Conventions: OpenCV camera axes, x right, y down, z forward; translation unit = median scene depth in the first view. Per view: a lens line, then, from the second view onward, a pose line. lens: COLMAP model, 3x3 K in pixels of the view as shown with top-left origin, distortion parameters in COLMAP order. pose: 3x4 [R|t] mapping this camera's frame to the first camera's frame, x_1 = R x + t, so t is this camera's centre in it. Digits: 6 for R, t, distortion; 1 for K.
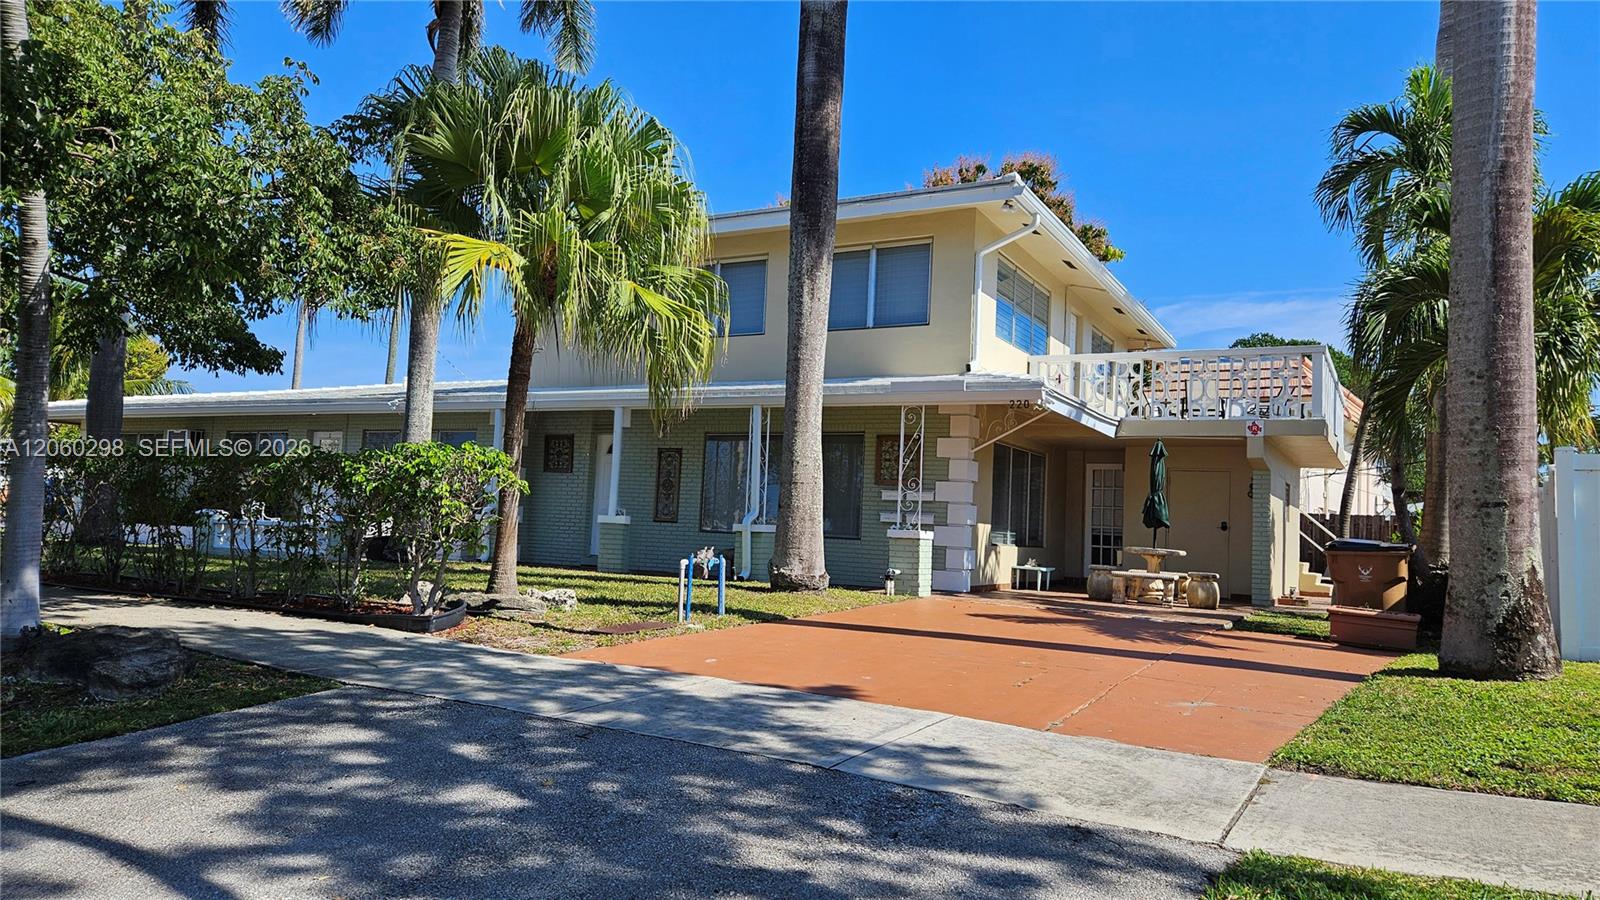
lens RADIAL K [[1062.7, 0, 798.1], [0, 1062.7, 457.9], [0, 0, 1]] dist [0.087750, -0.076679]
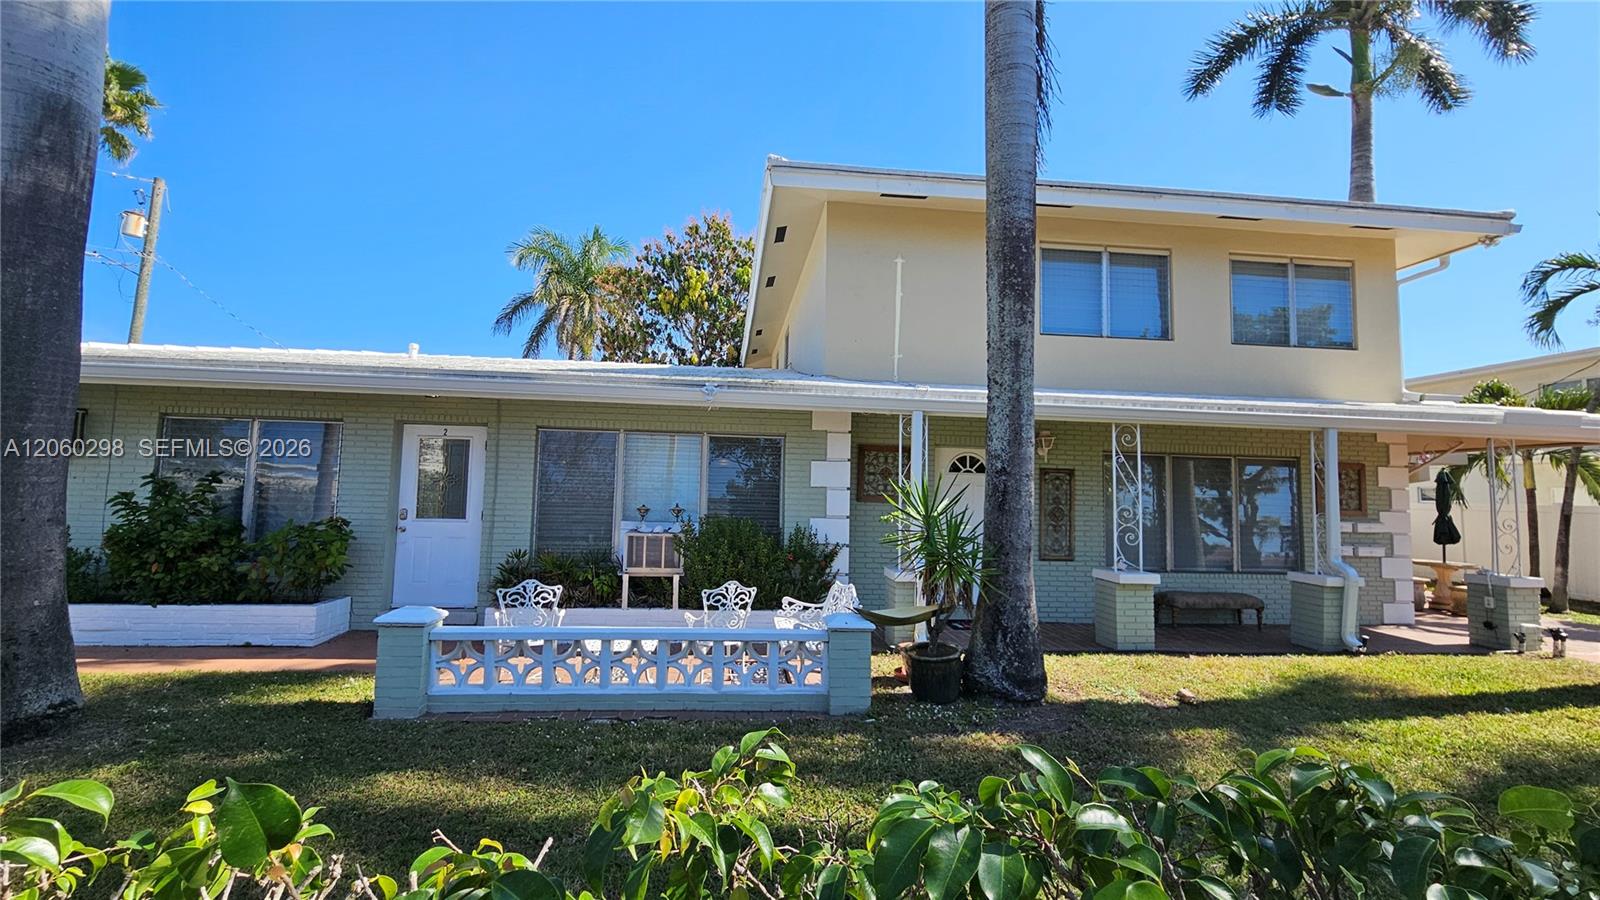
lens RADIAL K [[660.4, 0, 785.1], [0, 660.4, 448.5], [0, 0, 1]] dist [-0.001811, 0.001343]
pose [[0.827311, 0.013439, 0.561583, -0.737381], [-0.026821, 0.999519, 0.015593, -0.034246], [-0.561103, -0.027963, 0.827273, 0.897432]]
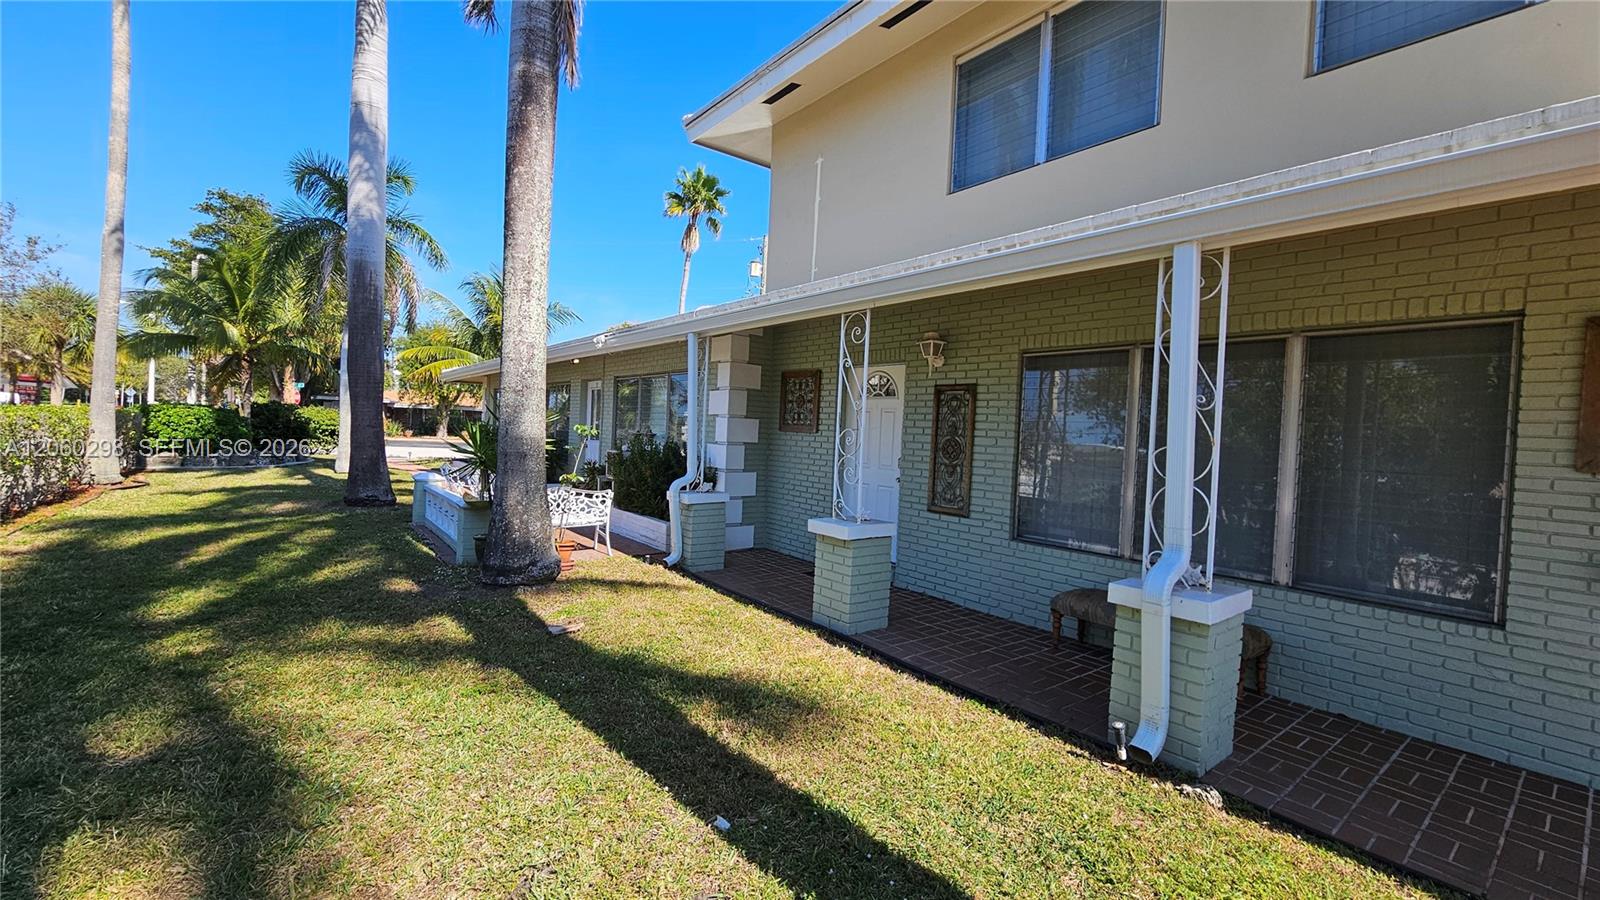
lens RADIAL K [[659.3, 0, 800.0], [0, 659.3, 450.0], [0, 0, 1]] dist [-0.001609, 0.000141]
pose [[0.920700, 0.004785, -0.390242, -0.077460], [0.025773, 0.996997, 0.073031, -0.002564], [0.389419, -0.077298, 0.917811, 0.823326]]
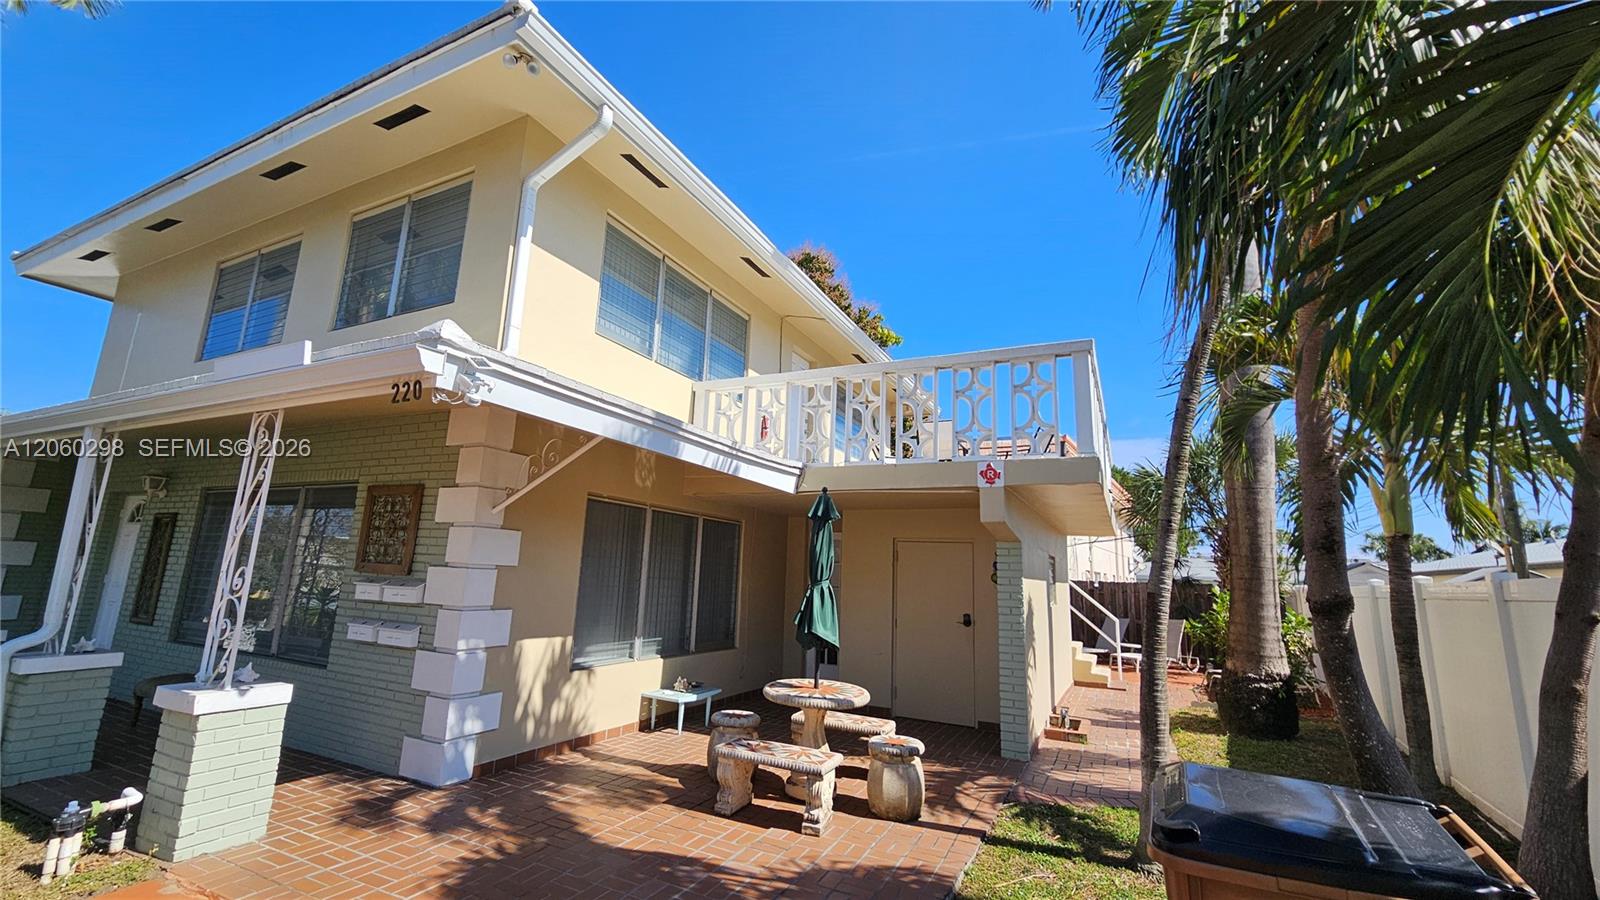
lens RADIAL K [[660.3, 0, 785.2], [0, 660.3, 447.3], [0, 0, 1]] dist [-0.000807, -0.000464]
pose [[0.999467, -0.000902, 0.032636, 0.337350], [0.004935, 0.992305, -0.123721, 0.004317], [-0.032273, 0.123816, 0.991780, 0.717478]]
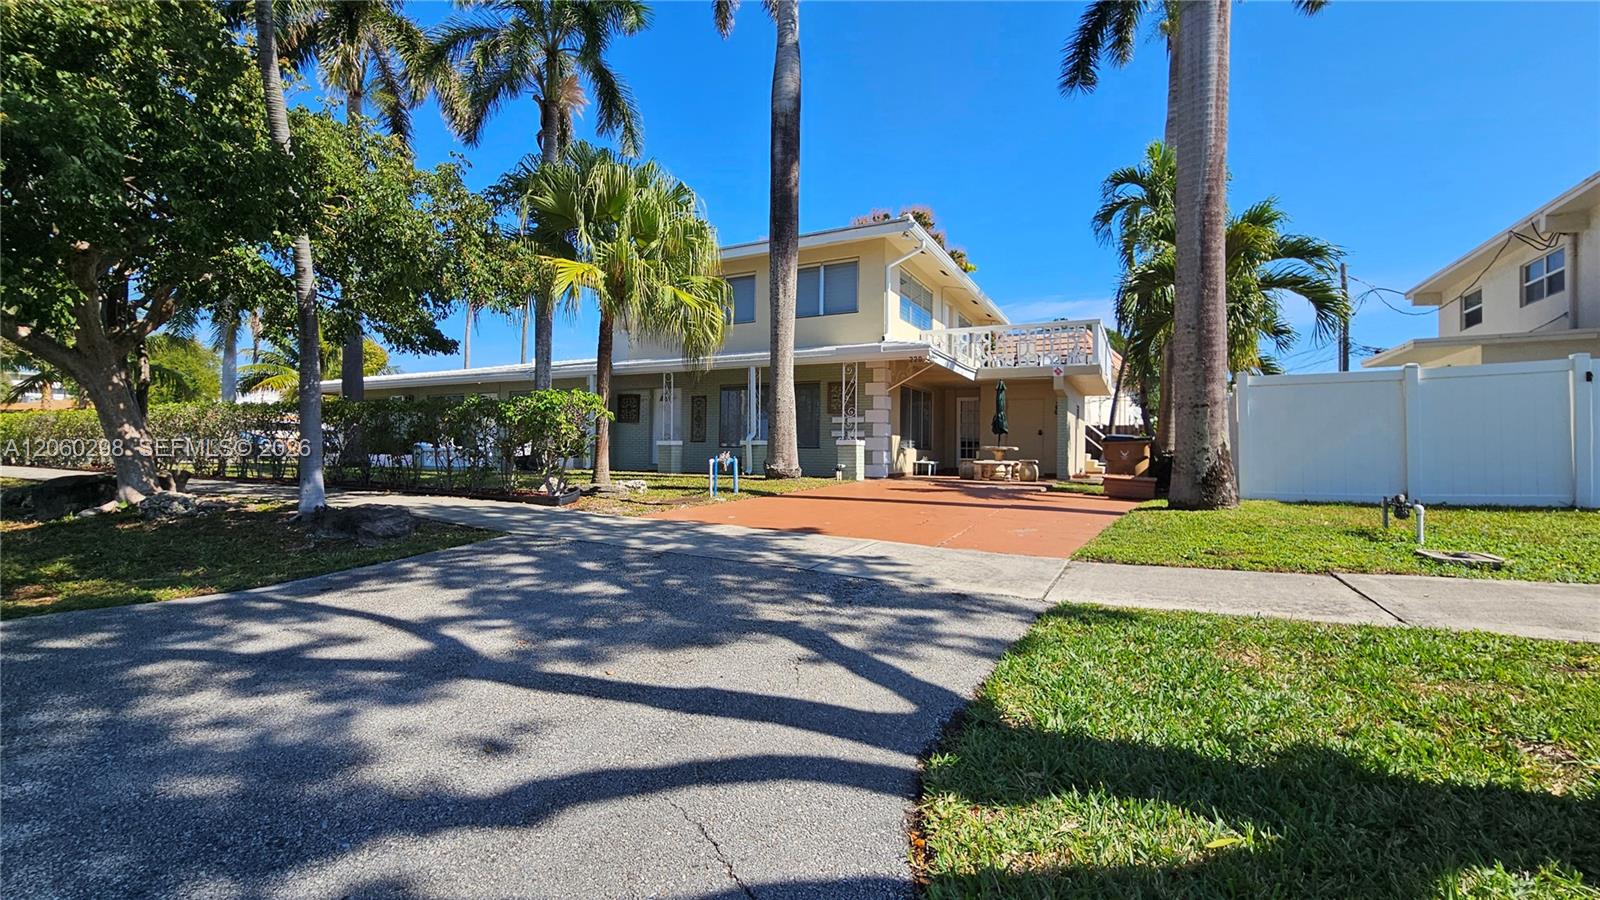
lens RADIAL K [[660.4, 0, 785.1], [0, 660.4, 448.5], [0, 0, 1]] dist [-0.001811, 0.001343]
pose [[0.999349, -0.034930, 0.008991, -0.003128], [0.034294, 0.997408, 0.063252, 0.014003], [-0.011177, -0.062903, 0.997957, -0.000452]]
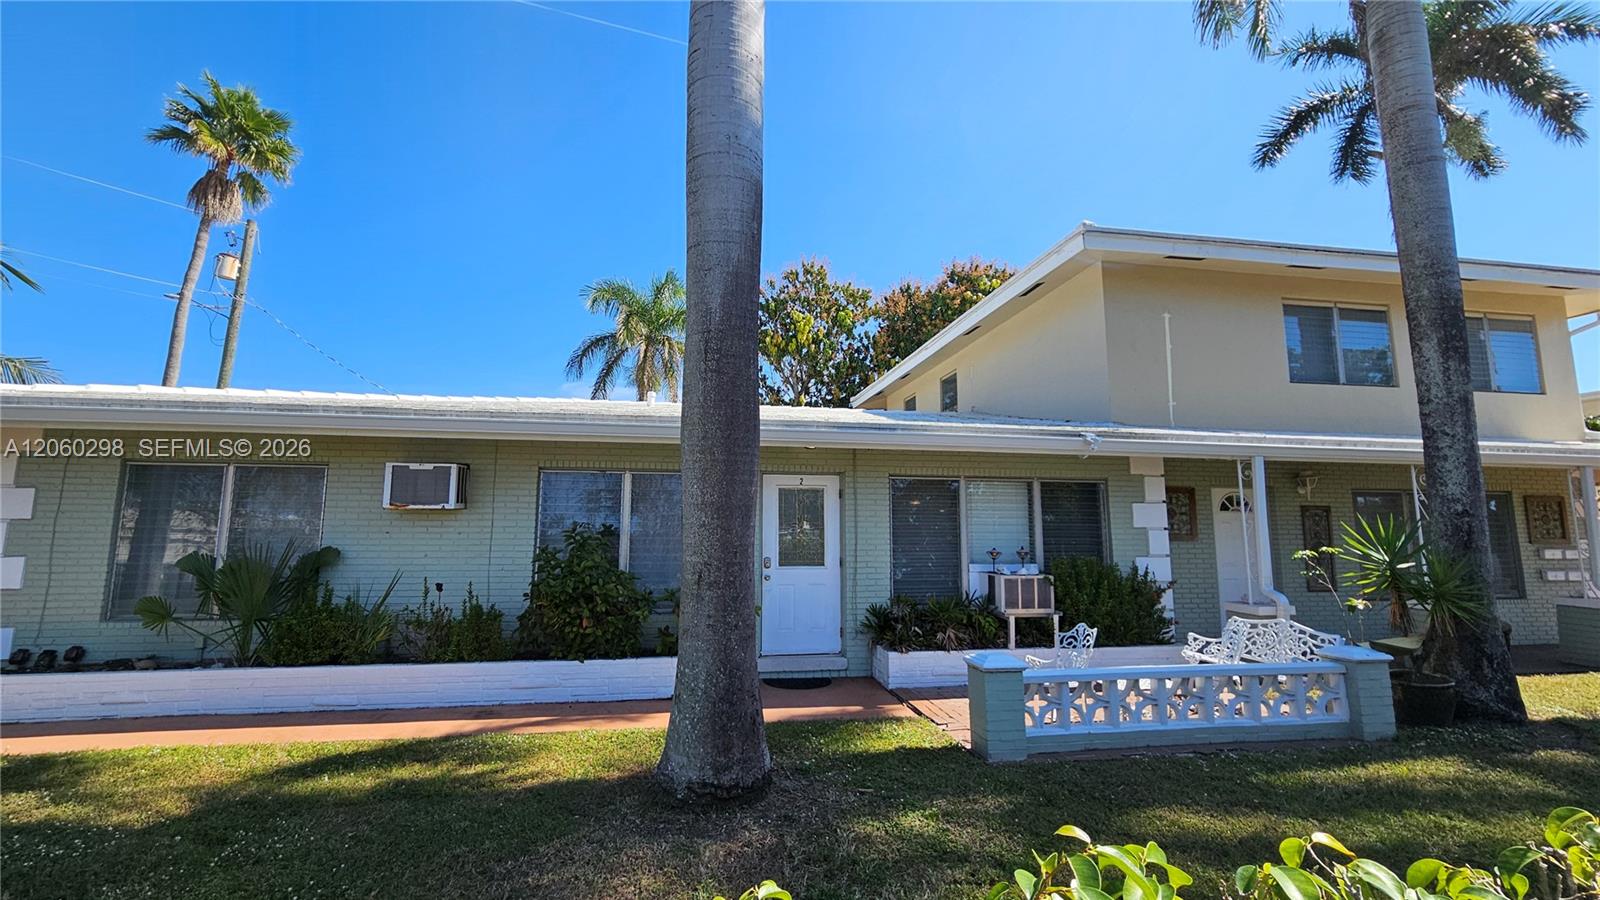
lens RADIAL K [[660.4, 0, 785.1], [0, 660.4, 448.5], [0, 0, 1]] dist [-0.001811, 0.001343]
pose [[0.787028, 0.033986, 0.615980, -1.029165], [-0.013081, 0.999176, -0.038414, -0.038084], [-0.616778, 0.022176, 0.786825, 1.076121]]
